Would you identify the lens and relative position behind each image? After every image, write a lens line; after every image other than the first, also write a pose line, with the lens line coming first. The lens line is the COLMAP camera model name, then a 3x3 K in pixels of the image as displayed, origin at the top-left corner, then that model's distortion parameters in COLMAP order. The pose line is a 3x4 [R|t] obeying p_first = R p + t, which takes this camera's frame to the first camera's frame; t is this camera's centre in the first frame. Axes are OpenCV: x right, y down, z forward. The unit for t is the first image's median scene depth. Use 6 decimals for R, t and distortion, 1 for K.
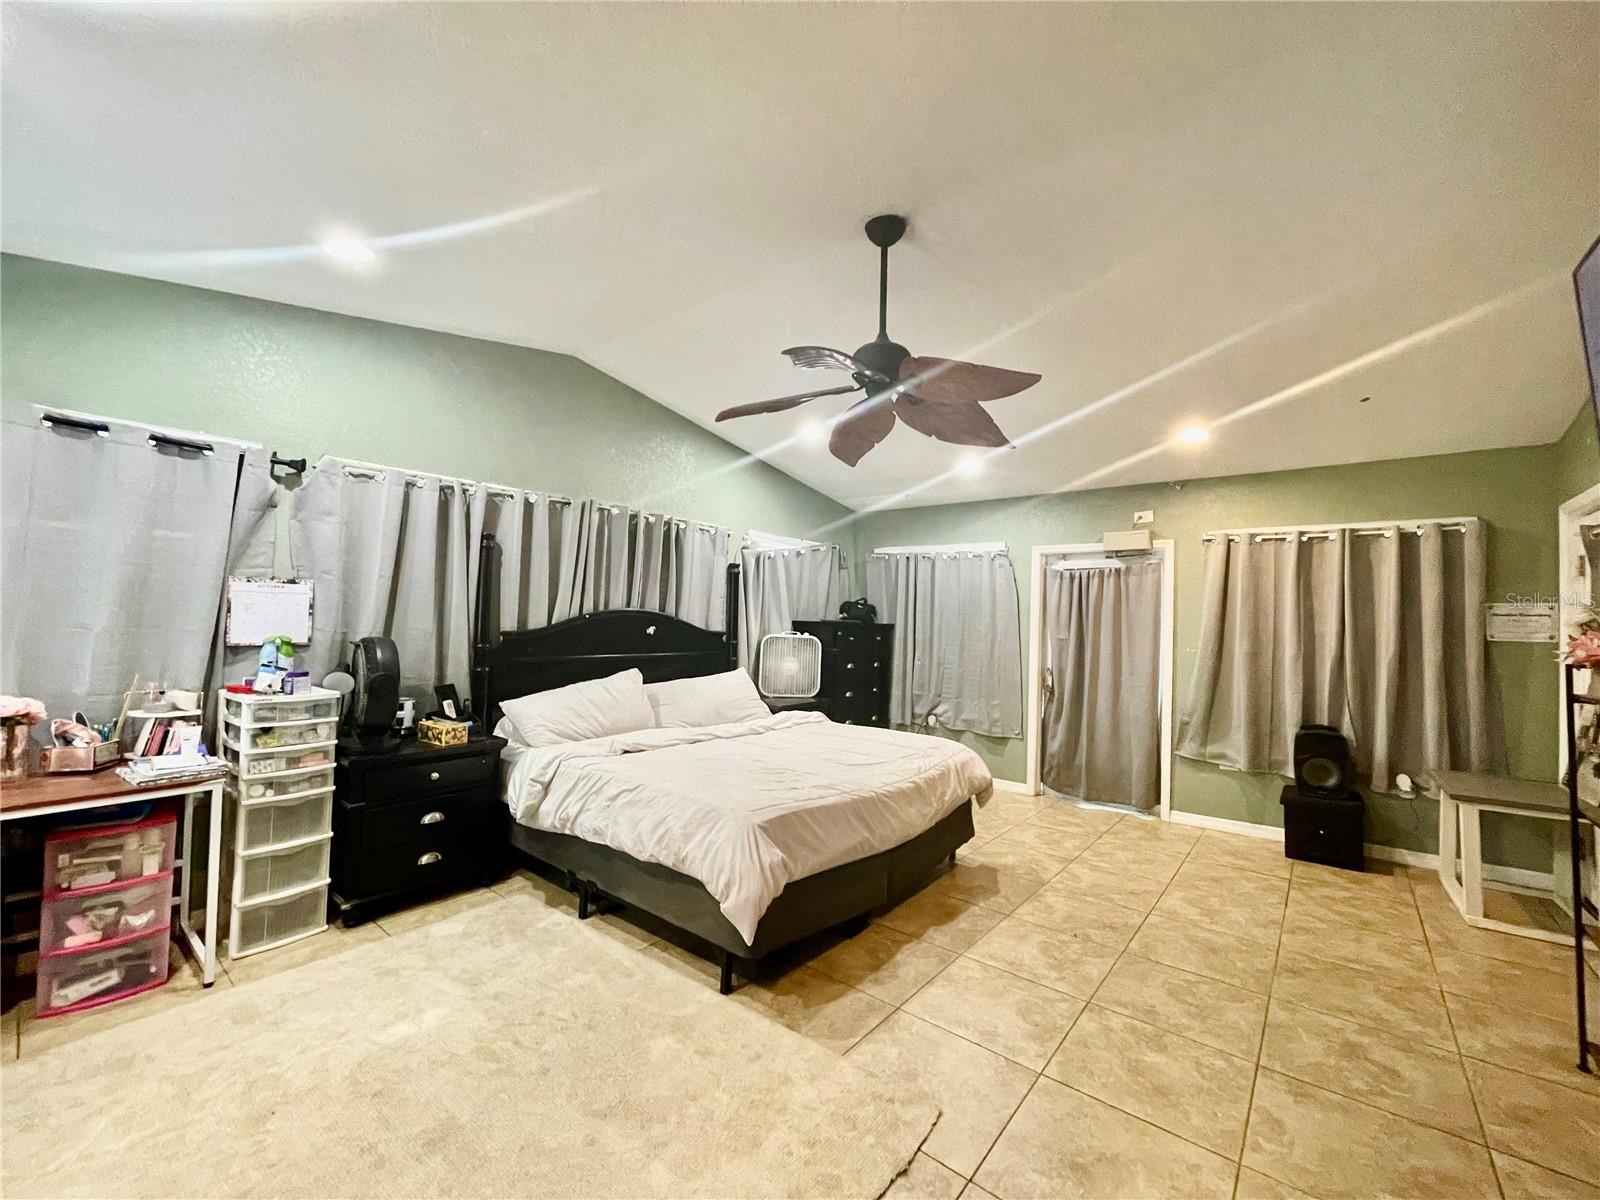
lens RADIAL K [[644.3, 0, 791.4], [0, 644.3, 600.5], [0, 0, 1]] dist [0.000294, 0.000163]
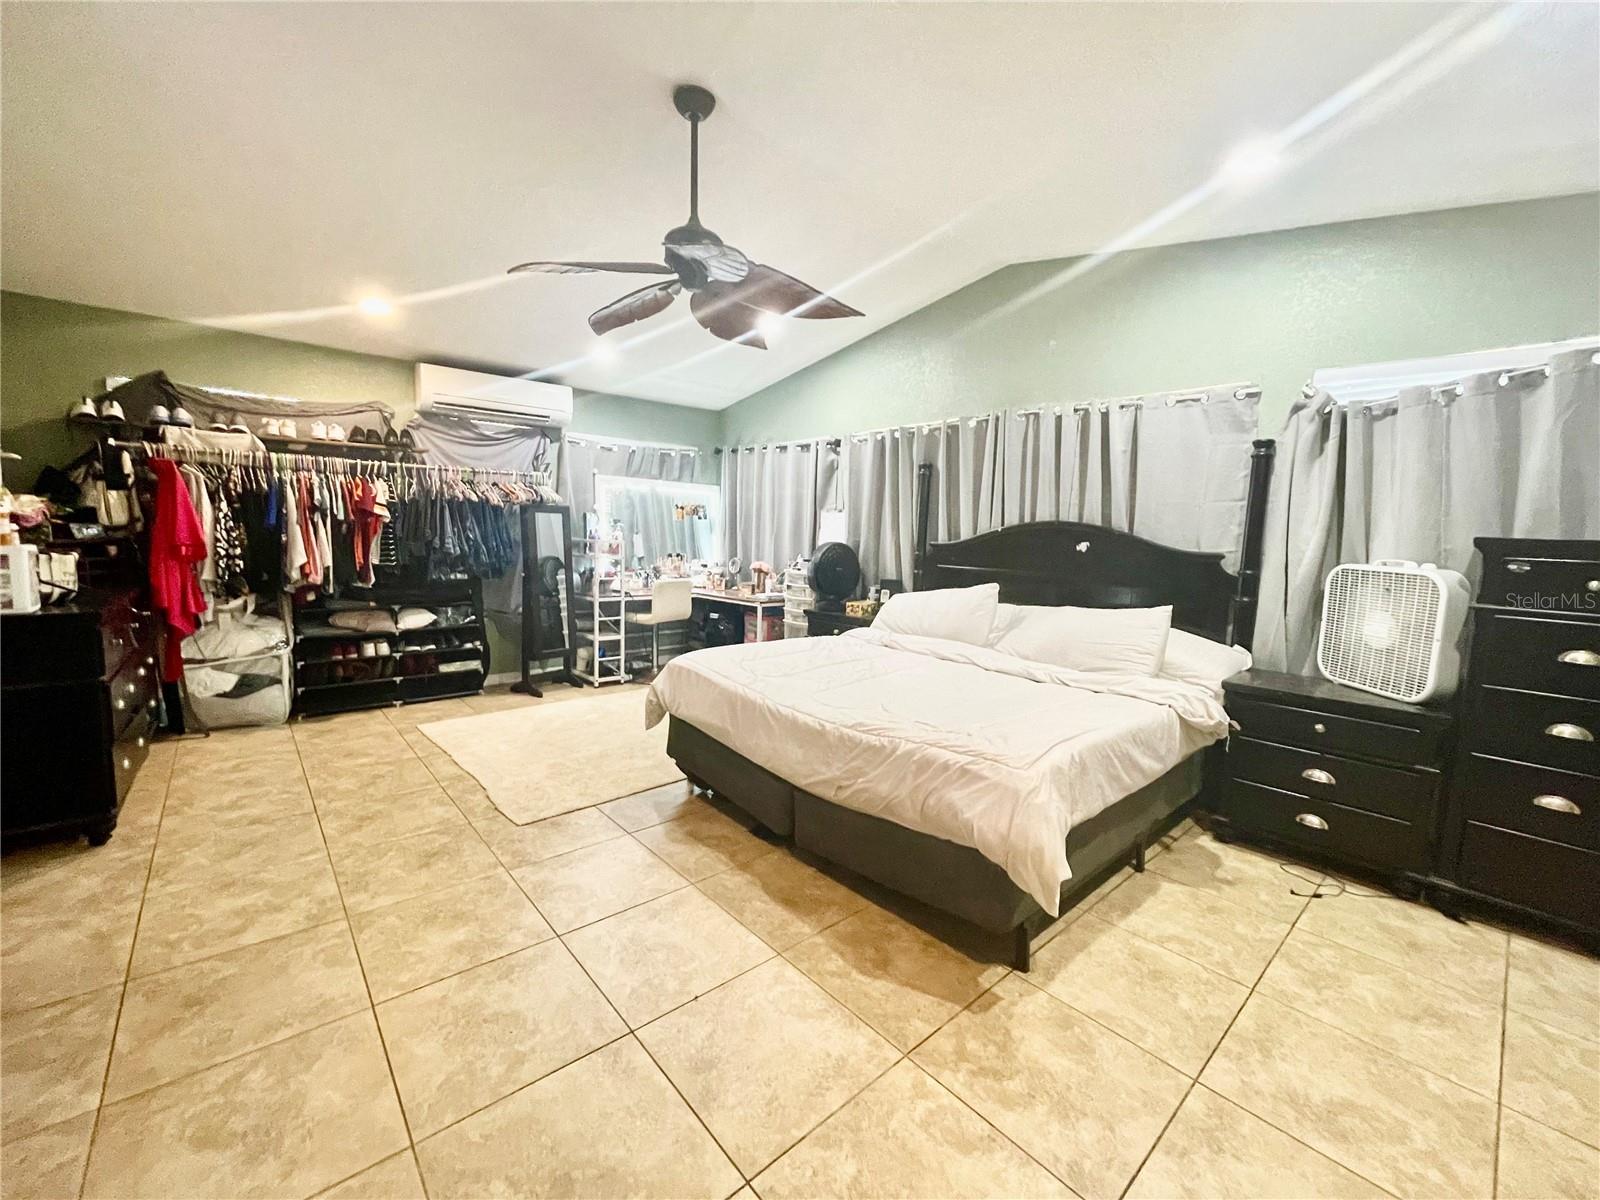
lens RADIAL K [[644.3, 0, 791.4], [0, 644.3, 600.5], [0, 0, 1]] dist [0.000294, 0.000163]
pose [[-0.150639, 0.072100, -0.985956, 0.892148], [-0.007445, 0.997226, 0.074061, 0.077441], [0.988561, 0.018497, -0.149685, 1.032063]]
